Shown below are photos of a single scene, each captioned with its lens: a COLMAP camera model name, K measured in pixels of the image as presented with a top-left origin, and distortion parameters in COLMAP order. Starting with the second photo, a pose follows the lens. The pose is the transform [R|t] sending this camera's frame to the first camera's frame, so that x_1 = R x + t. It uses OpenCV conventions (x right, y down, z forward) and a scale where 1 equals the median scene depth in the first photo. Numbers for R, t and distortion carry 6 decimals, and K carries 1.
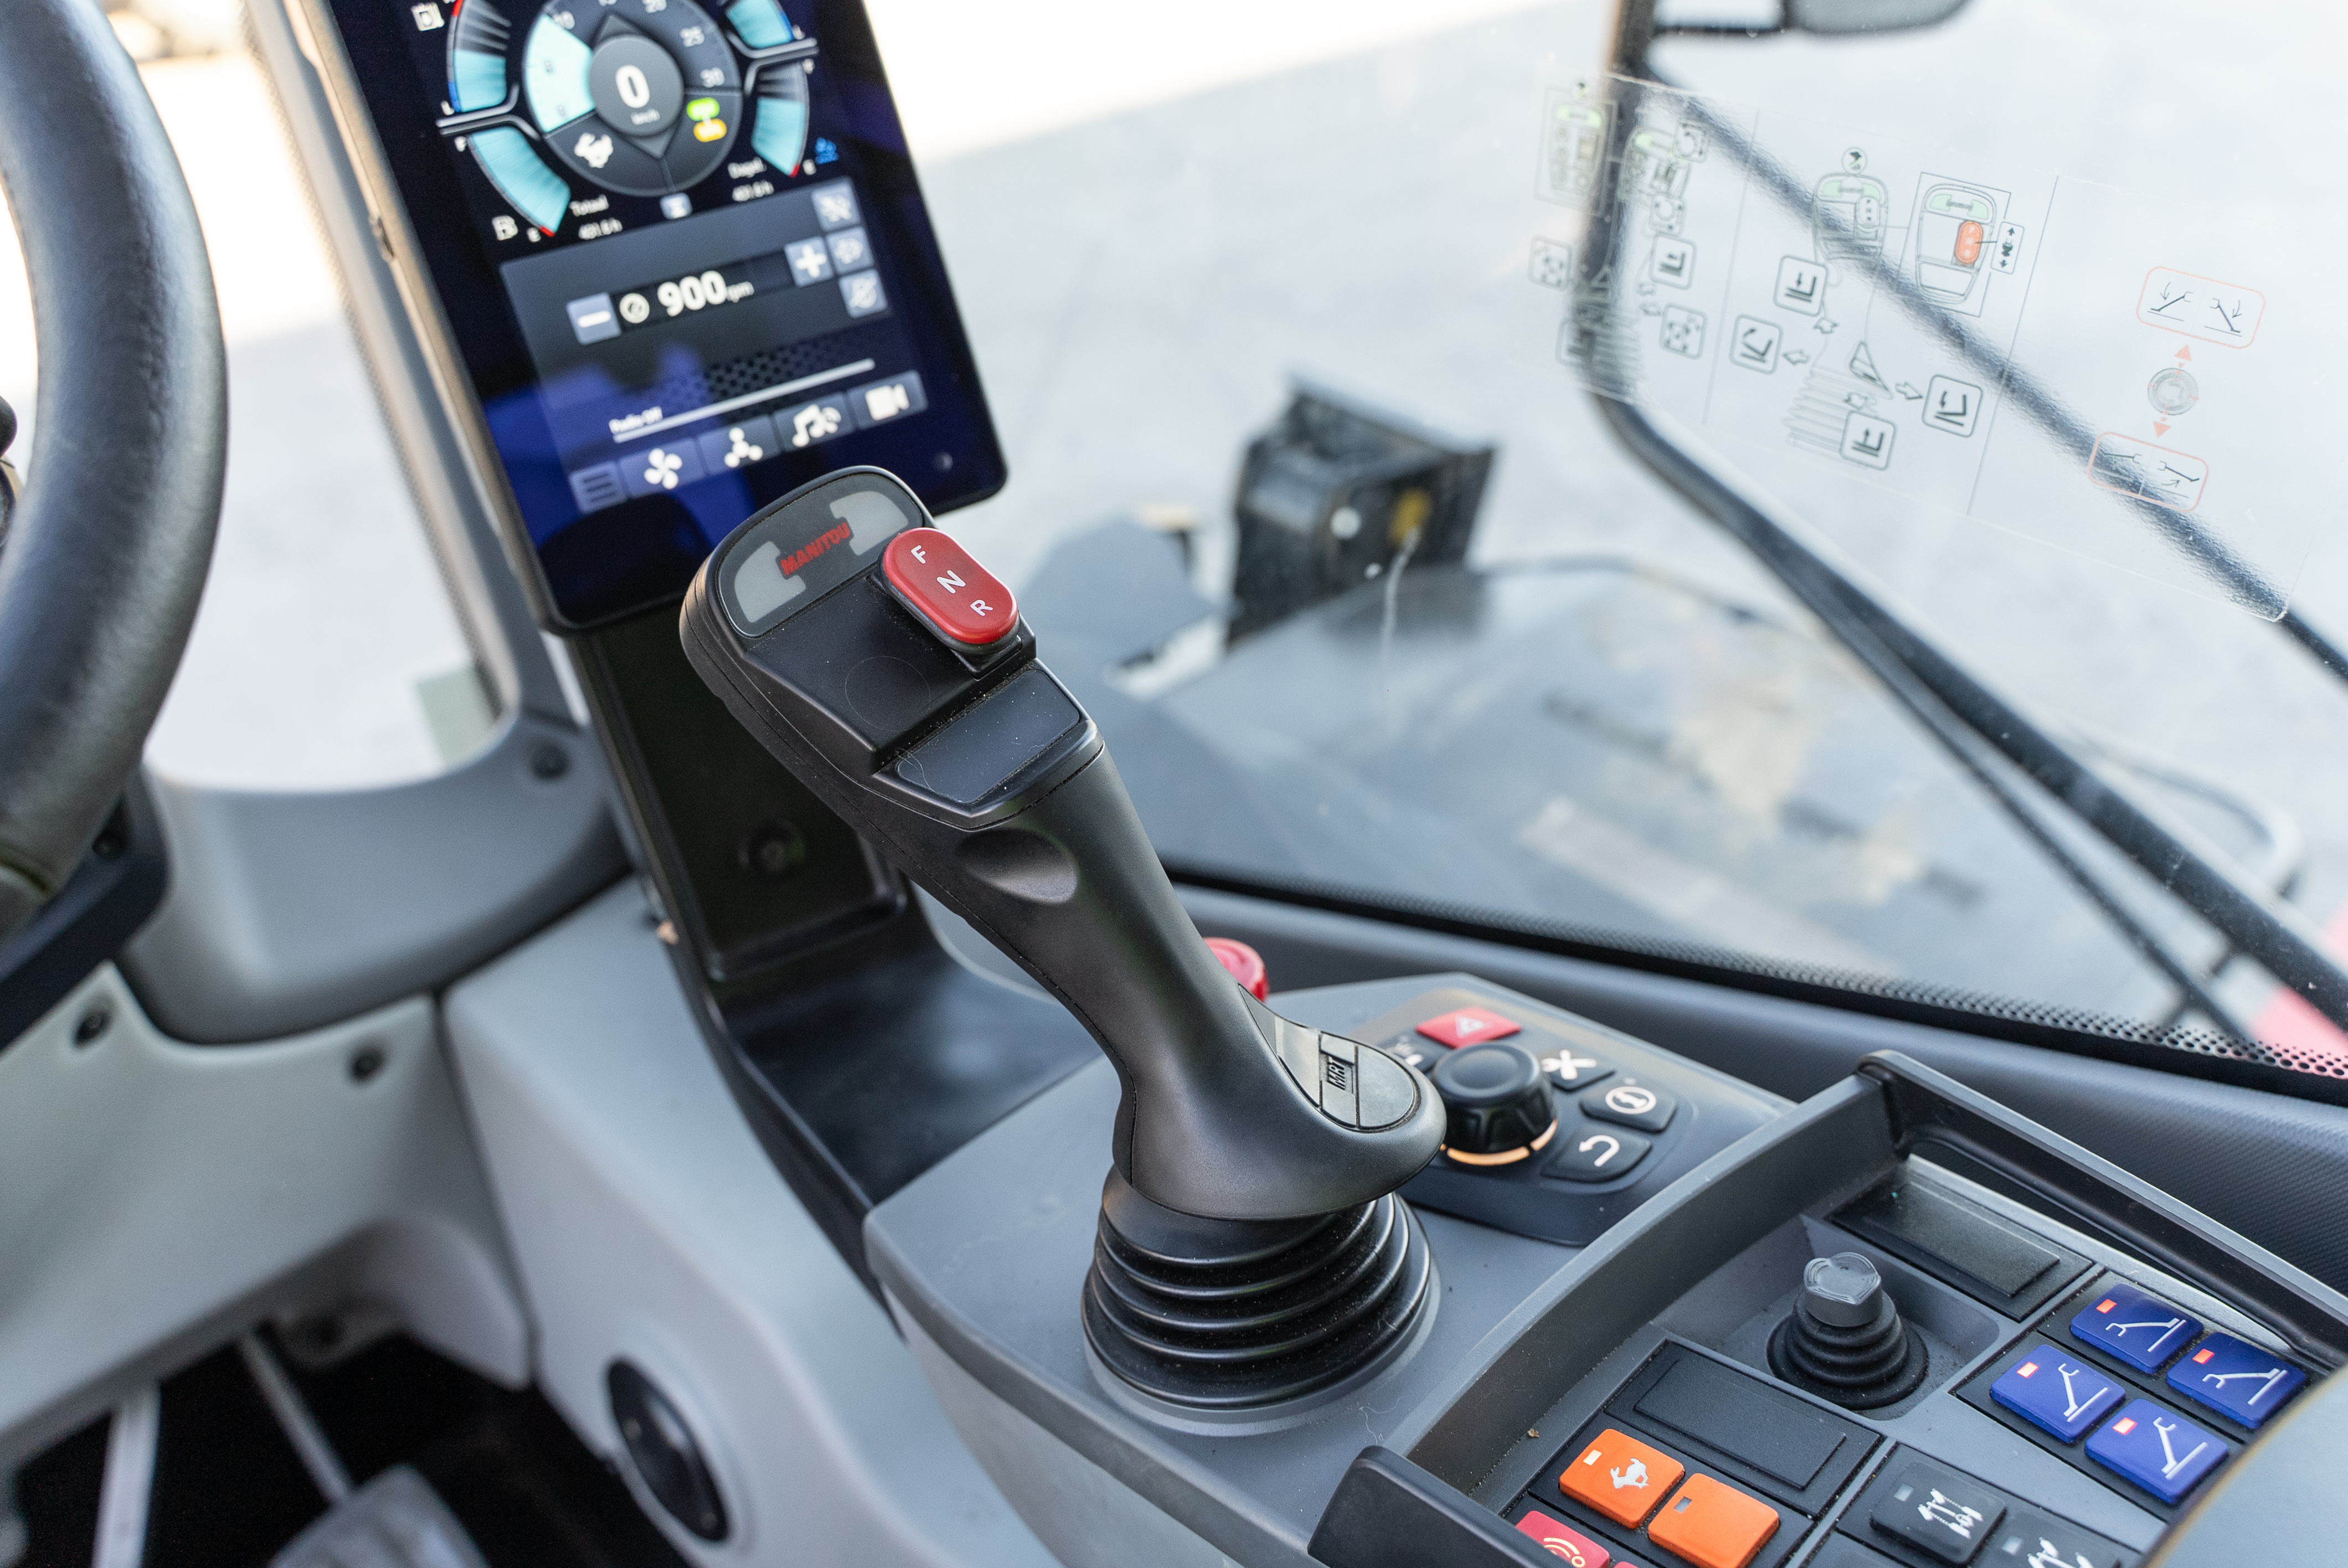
lens RADIAL K [[1923.1, 0, 1185.9], [0, 1923.1, 792.8], [0, 0, 1]] dist [0.010832, -0.017775]
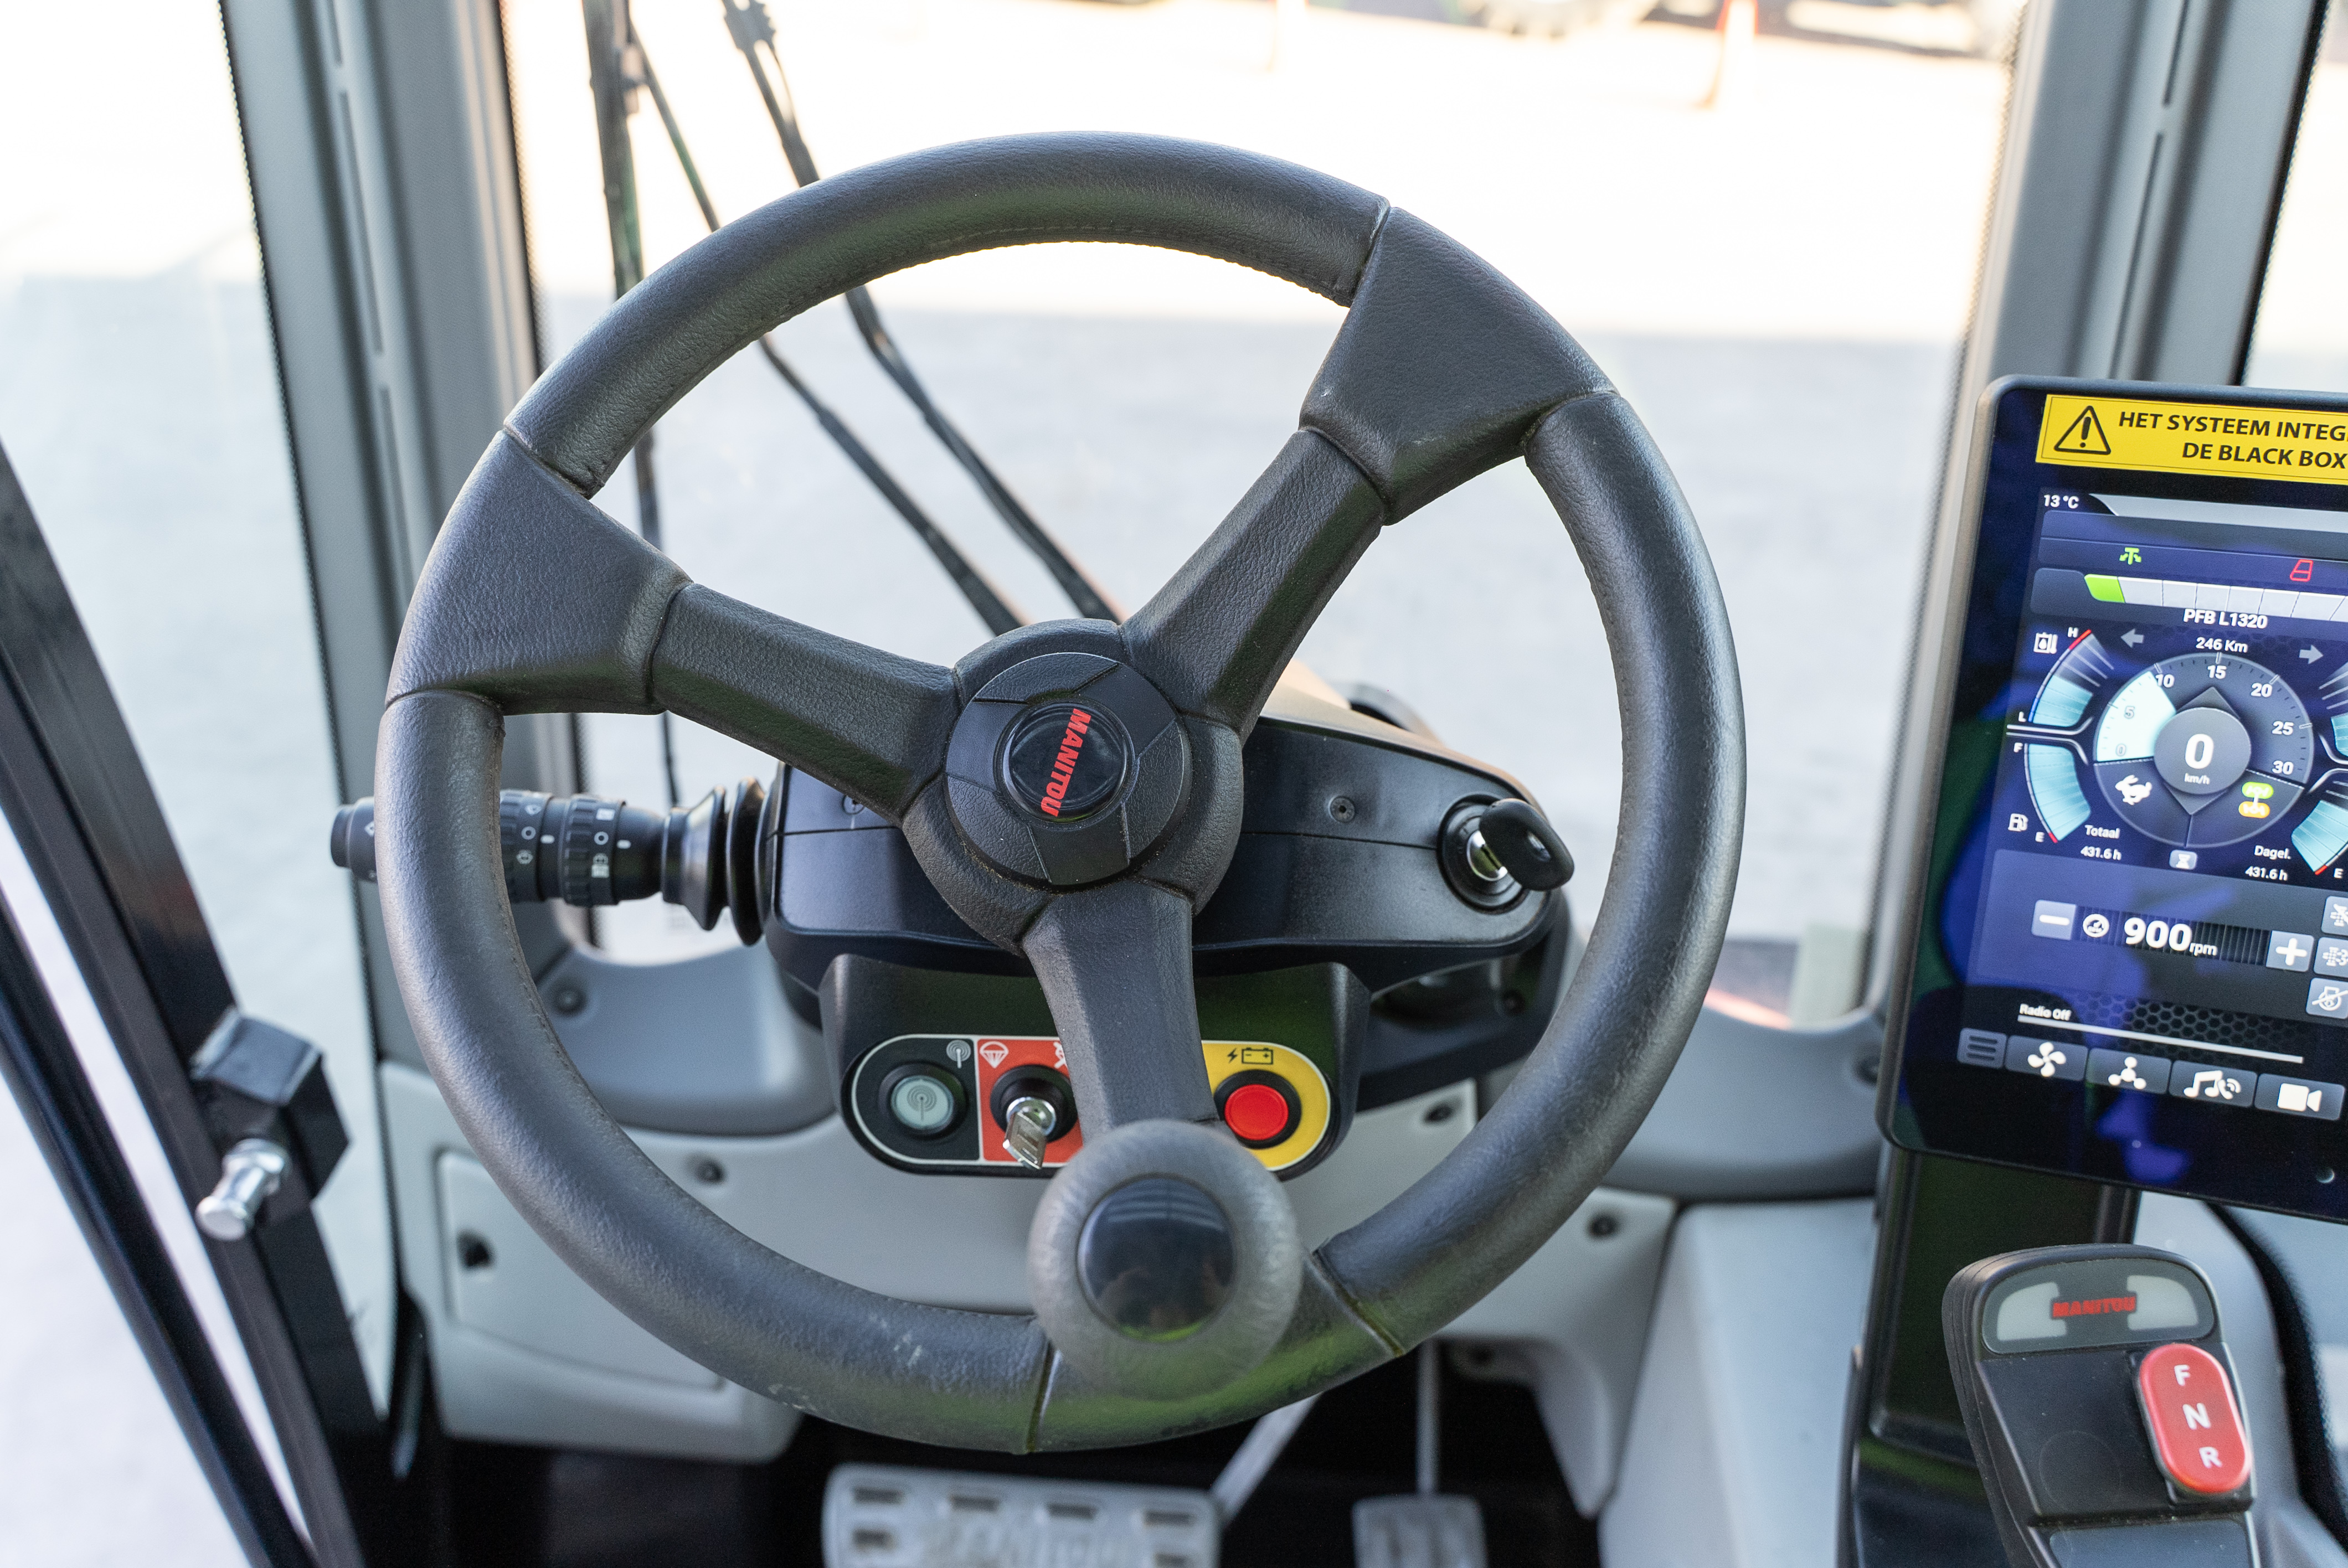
lens RADIAL K [[1923.1, 0, 1186.6], [0, 1923.1, 779.2], [0, 0, 1]] dist [0.010832, -0.017775]
pose [[0.656483, 0.446117, -0.608284, 0.000222], [-0.438916, 0.881724, 0.172964, -0.286543], [0.613501, 0.153438, 0.774644, -0.165072]]
